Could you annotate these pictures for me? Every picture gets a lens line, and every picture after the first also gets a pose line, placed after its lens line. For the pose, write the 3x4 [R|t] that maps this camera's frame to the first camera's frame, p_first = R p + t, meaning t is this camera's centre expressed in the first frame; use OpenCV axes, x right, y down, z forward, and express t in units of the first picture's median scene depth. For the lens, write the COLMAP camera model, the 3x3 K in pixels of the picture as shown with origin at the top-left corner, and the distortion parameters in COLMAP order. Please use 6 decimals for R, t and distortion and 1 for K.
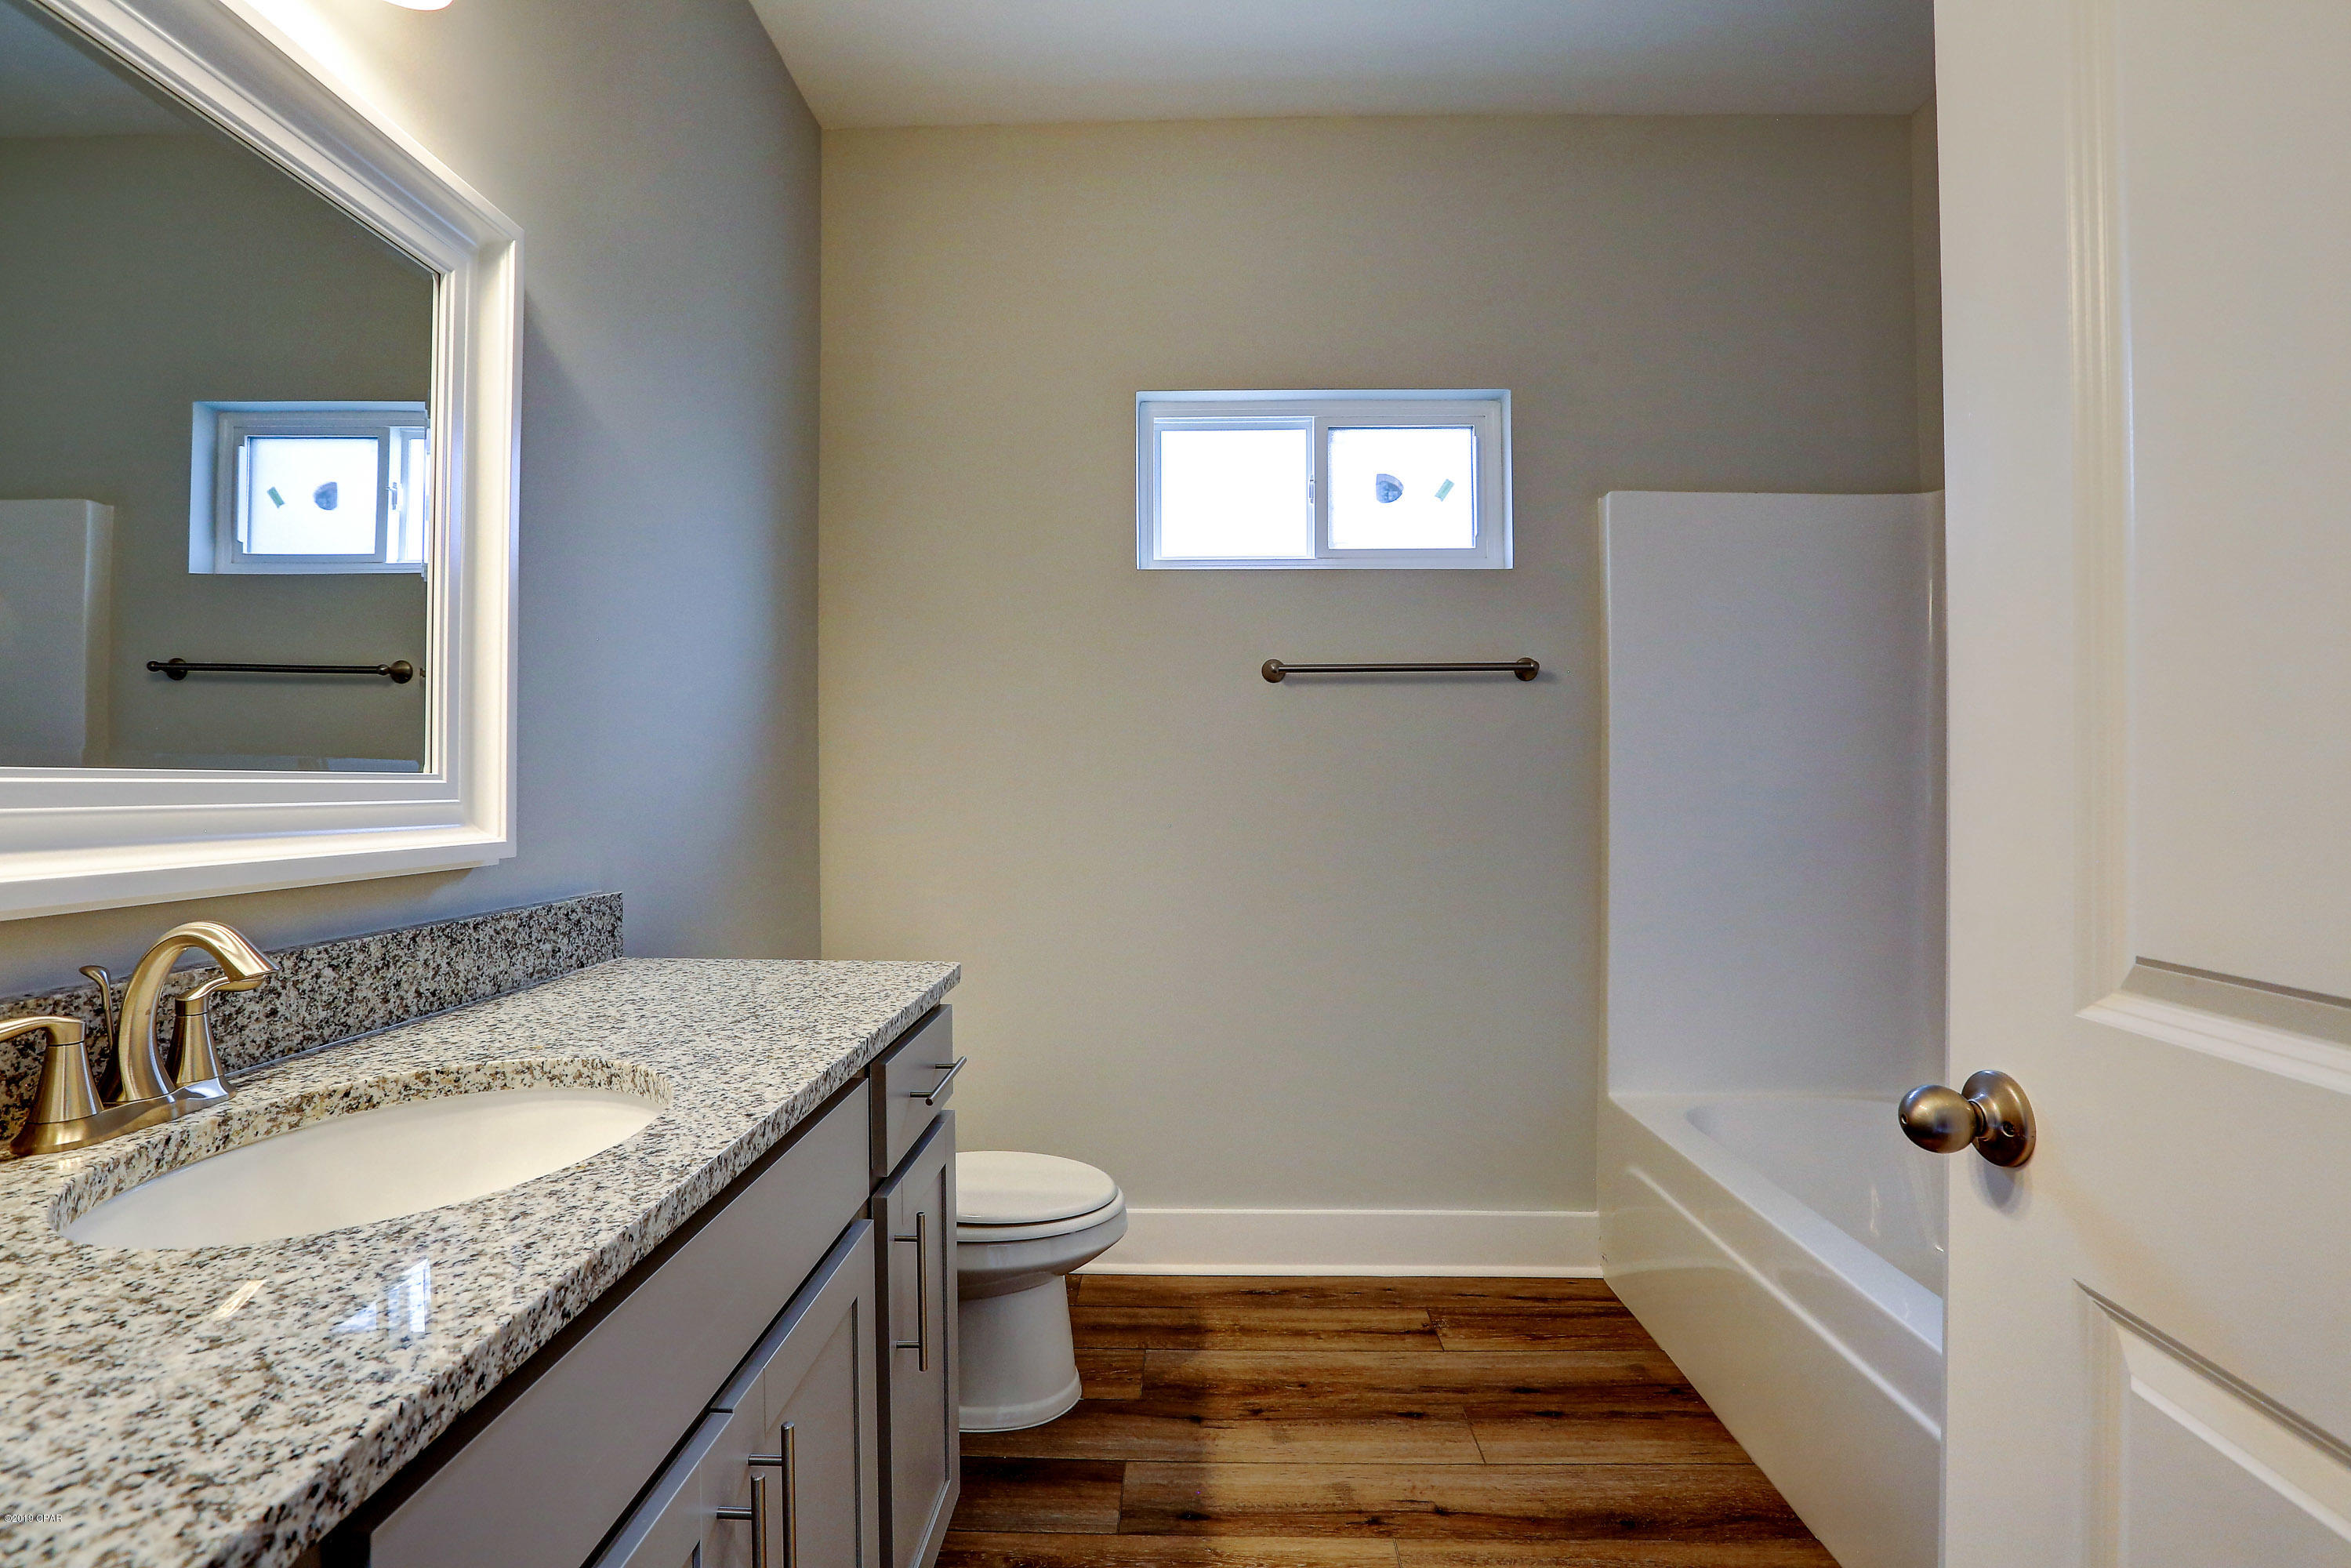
lens RADIAL K [[1070.8, 0, 1168.9], [0, 1070.8, 779.8], [0, 0, 1]] dist [-0.042980, 0.012345]
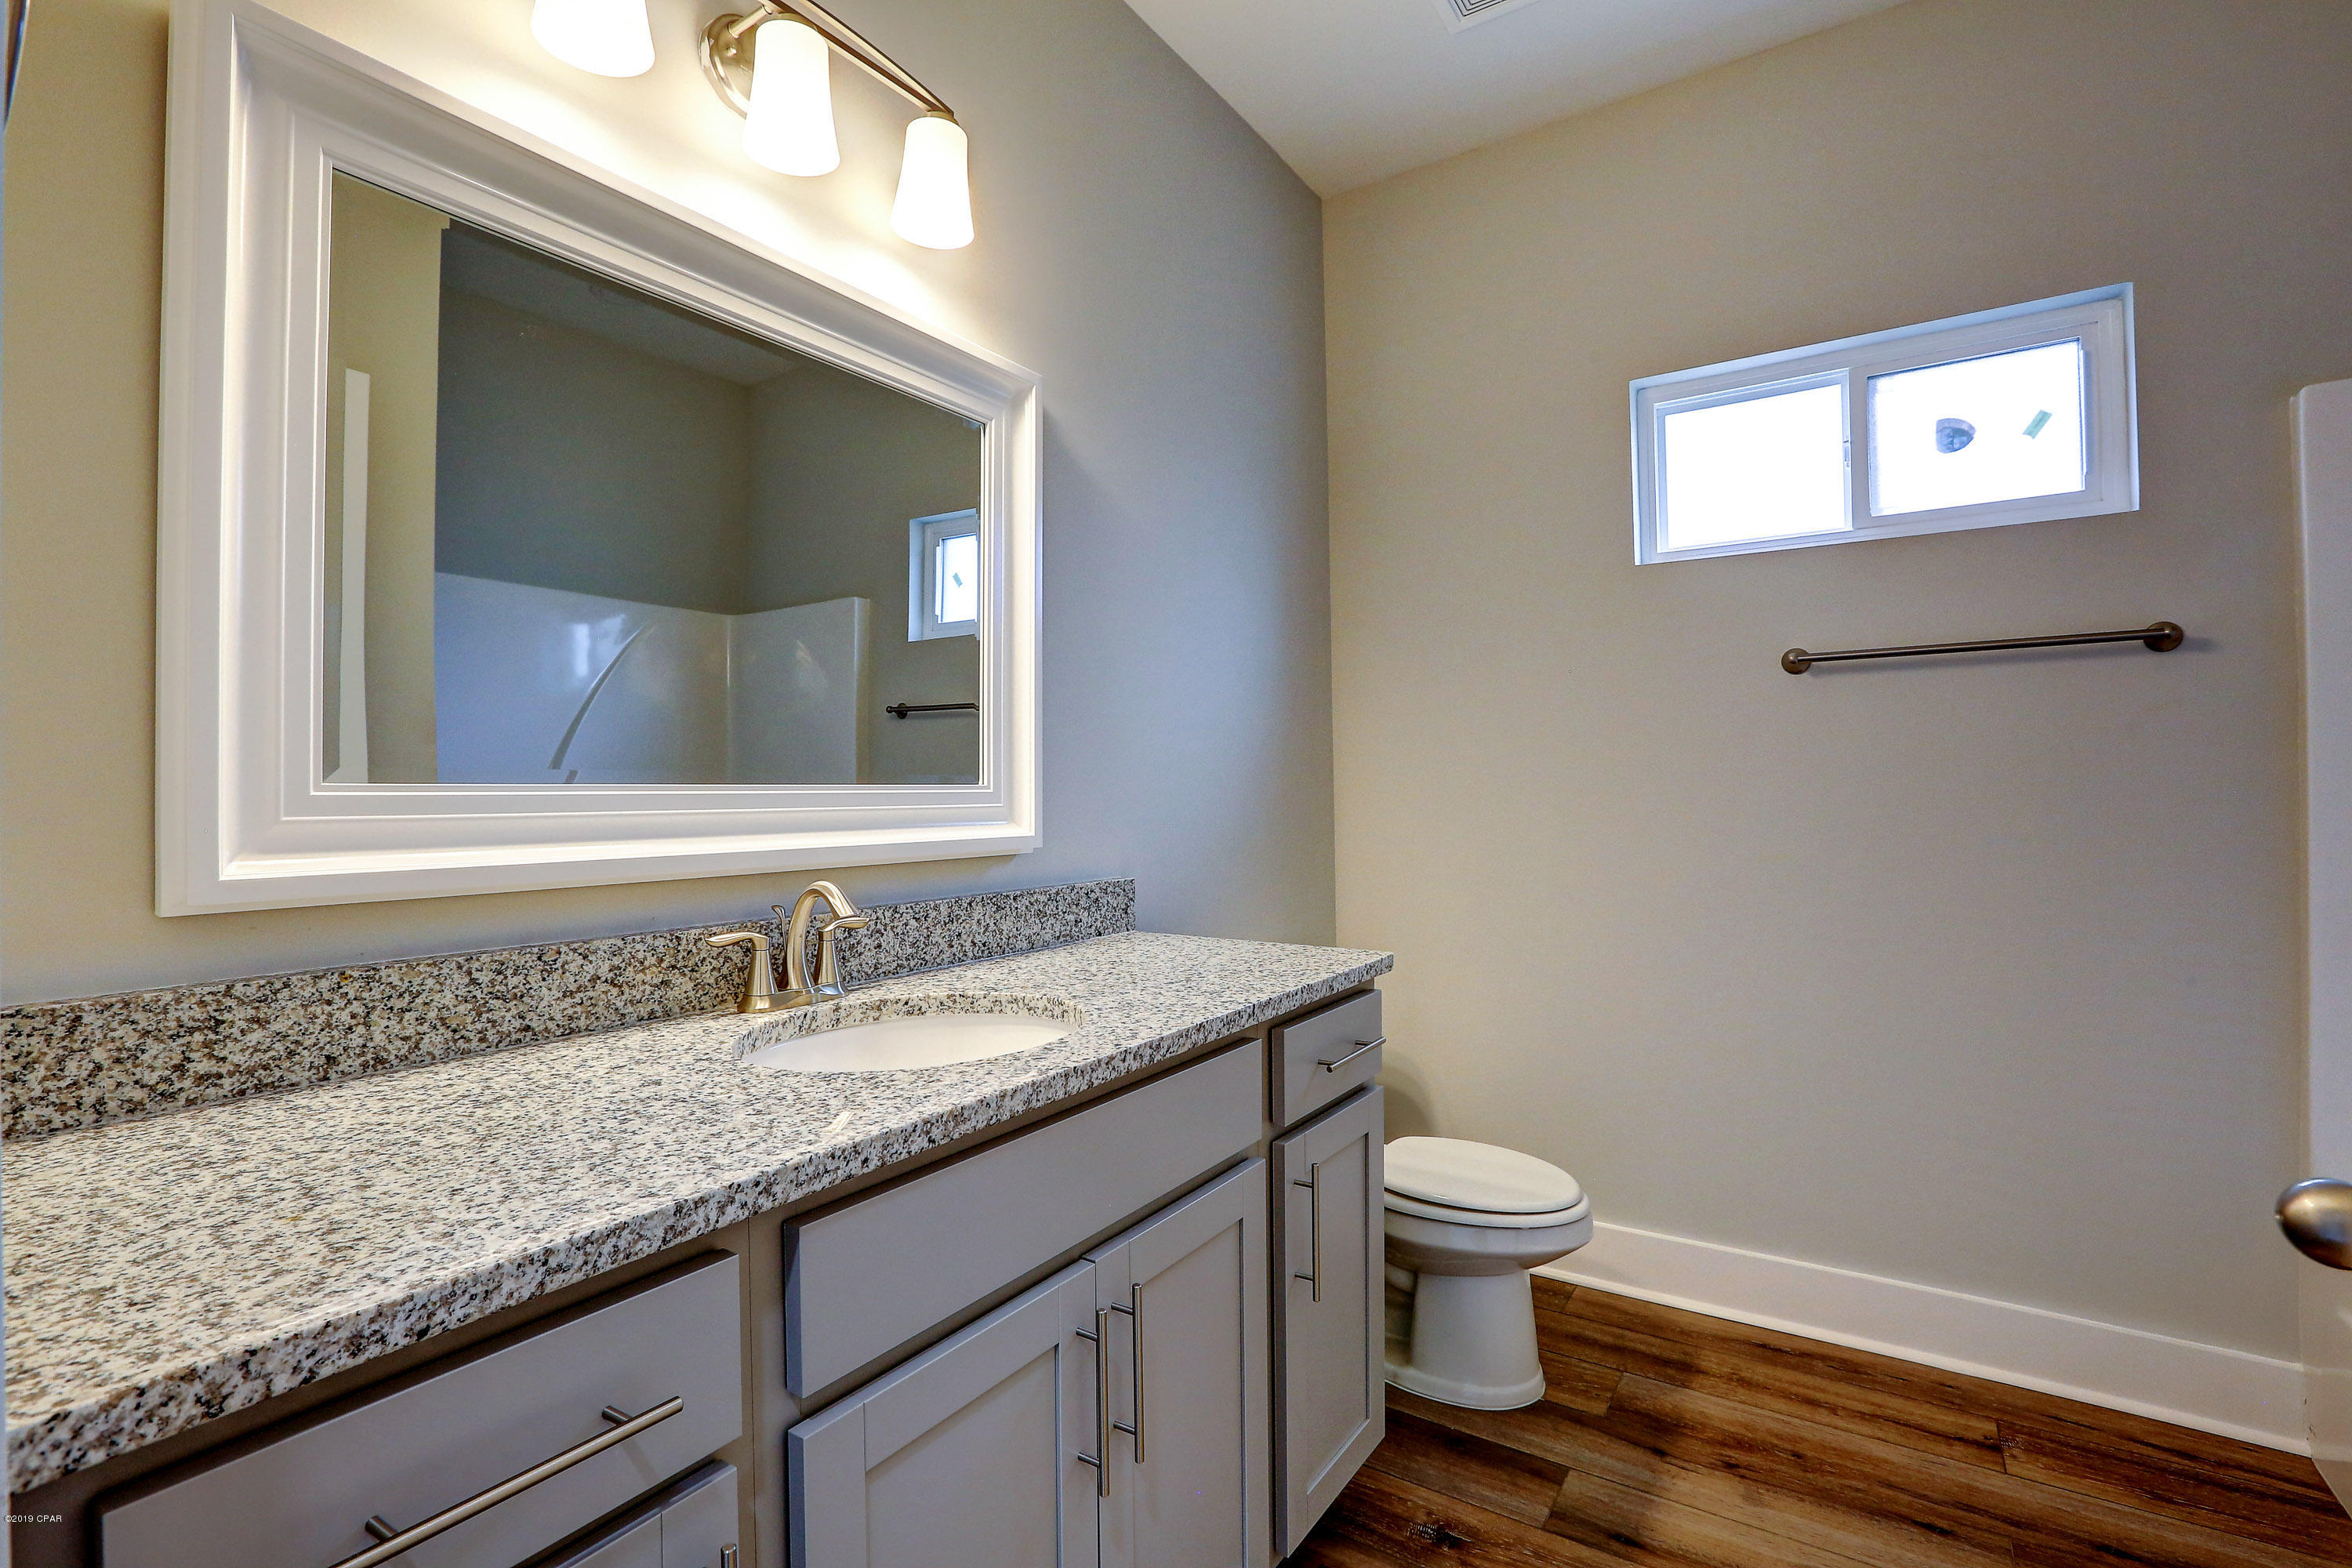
lens RADIAL K [[1071.2, 0, 1167.9], [0, 1071.2, 775.7], [0, 0, 1]] dist [-0.042980, 0.012345]
pose [[0.843531, -0.012307, -0.536939, 0.170736], [0.009070, 0.999921, -0.008671, -0.003290], [0.537004, 0.002444, 0.843576, -0.041407]]
